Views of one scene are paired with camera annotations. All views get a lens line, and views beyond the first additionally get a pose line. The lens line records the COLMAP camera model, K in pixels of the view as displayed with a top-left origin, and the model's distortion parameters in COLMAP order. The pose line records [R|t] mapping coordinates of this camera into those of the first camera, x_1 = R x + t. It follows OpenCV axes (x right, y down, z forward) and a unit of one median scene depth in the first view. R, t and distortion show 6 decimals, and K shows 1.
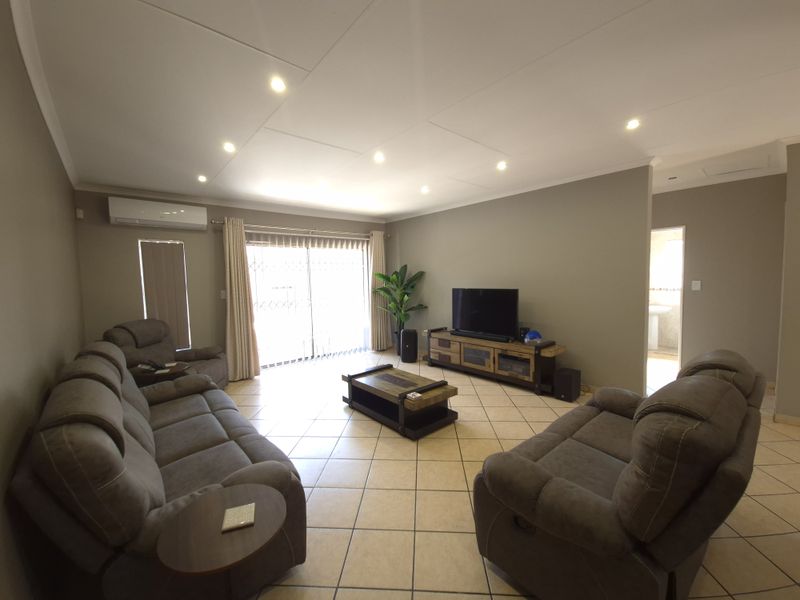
lens RADIAL K [[324.3, 0, 399.5], [0, 324.3, 299.4], [0, 0, 1]] dist [0.001484, -0.000816]
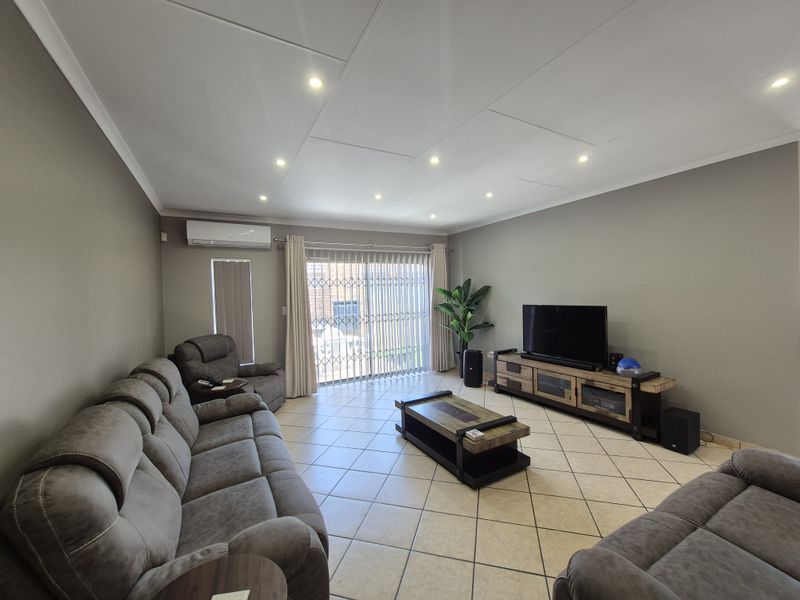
lens RADIAL K [[324.3, 0, 400.3], [0, 324.3, 300.1], [0, 0, 1]] dist [0.001484, -0.000816]
pose [[0.979343, -0.001353, -0.202203, 0.021443], [-0.007225, 0.999105, -0.041675, -0.010811], [0.202079, 0.042275, 0.978456, 0.099795]]
